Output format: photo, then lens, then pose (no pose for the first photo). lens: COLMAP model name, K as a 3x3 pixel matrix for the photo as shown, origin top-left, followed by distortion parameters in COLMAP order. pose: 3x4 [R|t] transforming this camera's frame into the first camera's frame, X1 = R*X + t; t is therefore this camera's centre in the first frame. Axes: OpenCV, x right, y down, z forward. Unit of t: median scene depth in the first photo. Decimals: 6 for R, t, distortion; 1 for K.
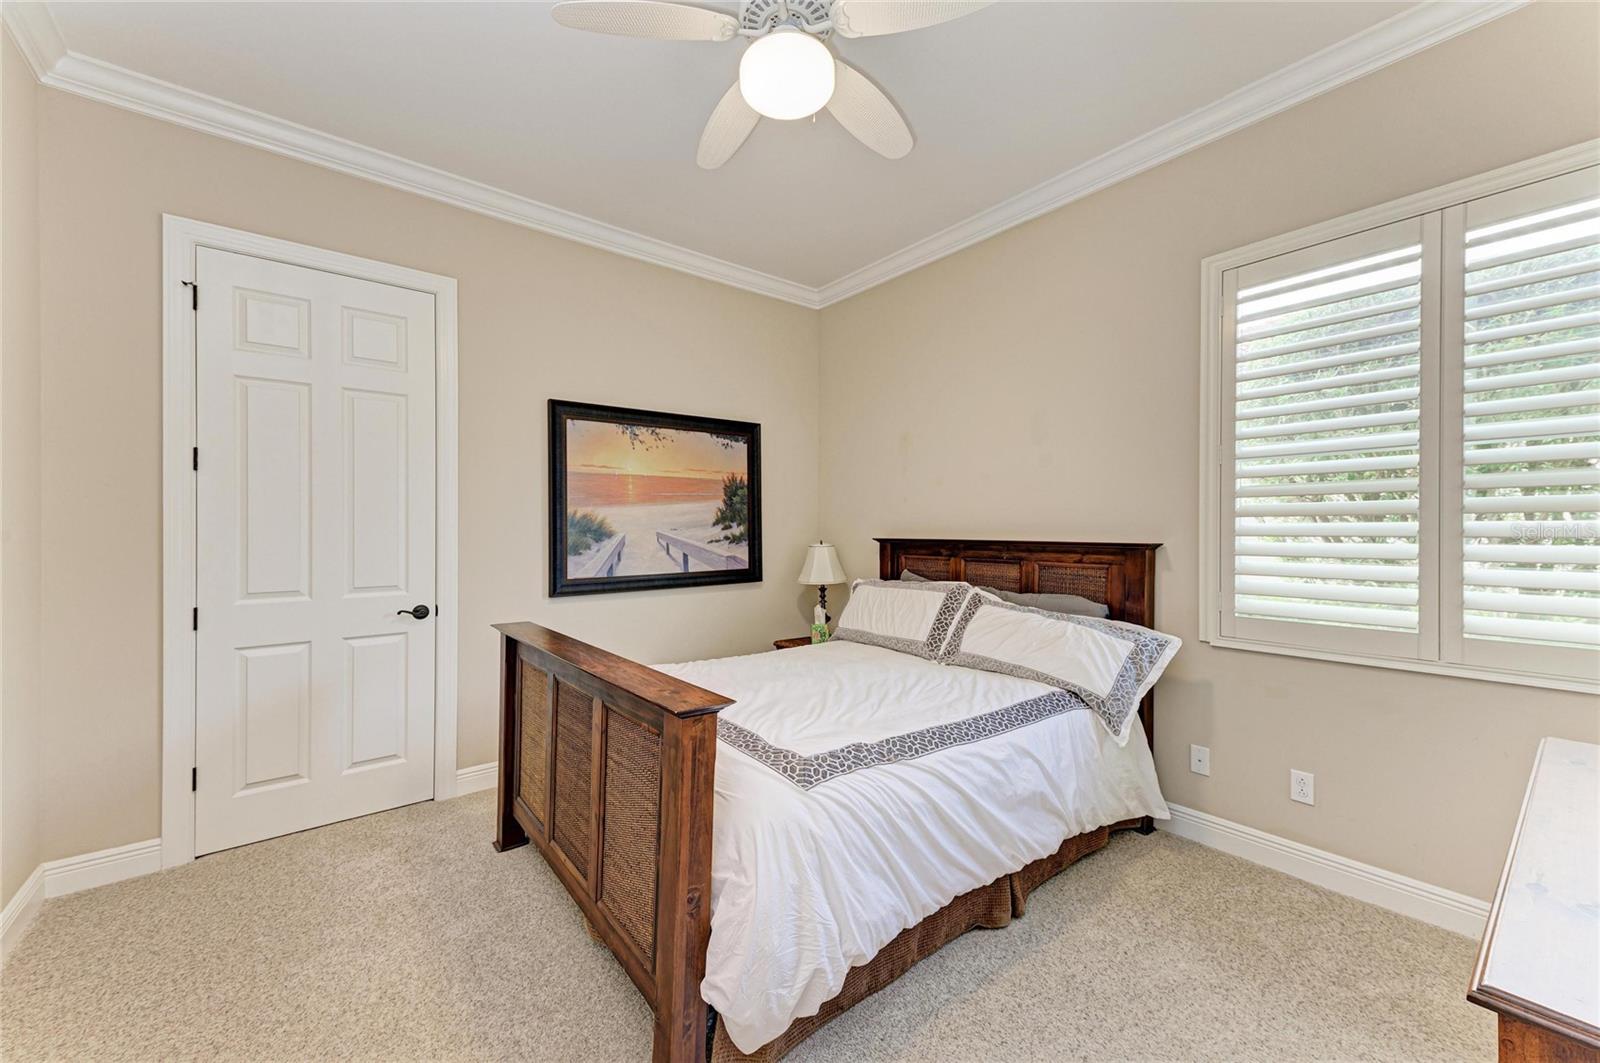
lens RADIAL K [[638.5, 0, 830.6], [0, 638.5, 527.7], [0, 0, 1]] dist [0.009189, 0.000095]
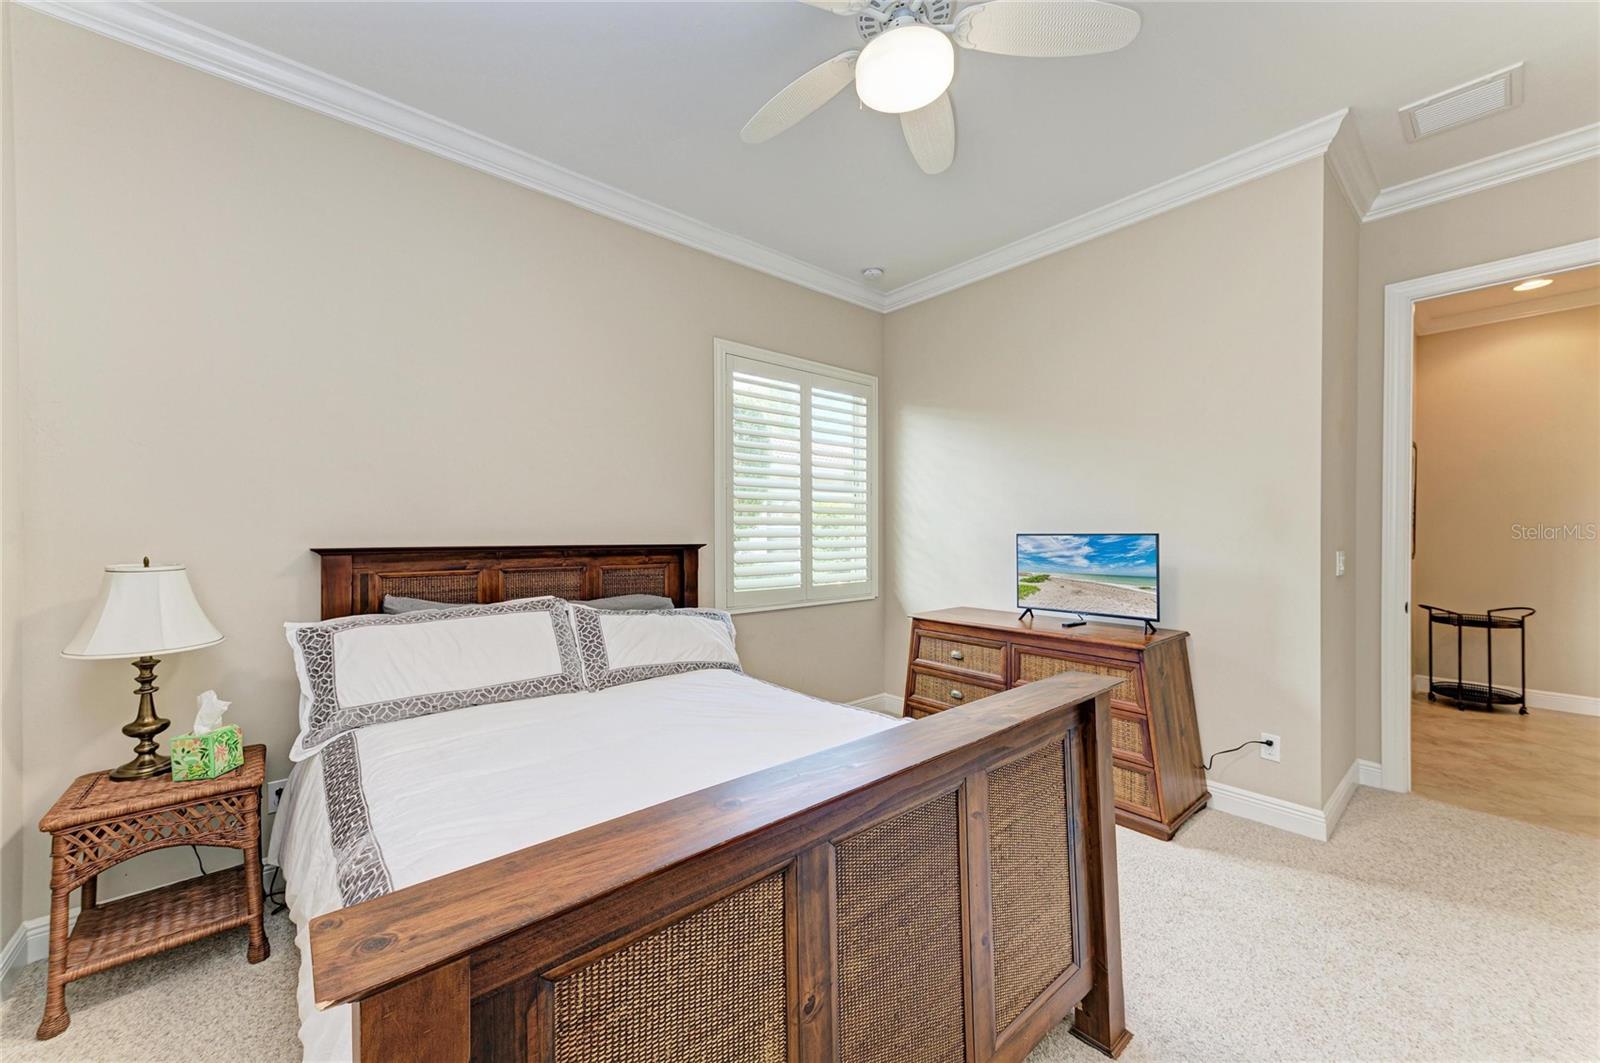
lens RADIAL K [[599.8, 0, 798.9], [0, 599.8, 534.5], [0, 0, 1]] dist [0.021596, -0.006047]
pose [[-0.014403, 0.005350, 0.999882, -0.526228], [0.006535, 0.999965, -0.005256, 0.009719], [-0.999875, 0.006458, -0.014438, 0.616428]]
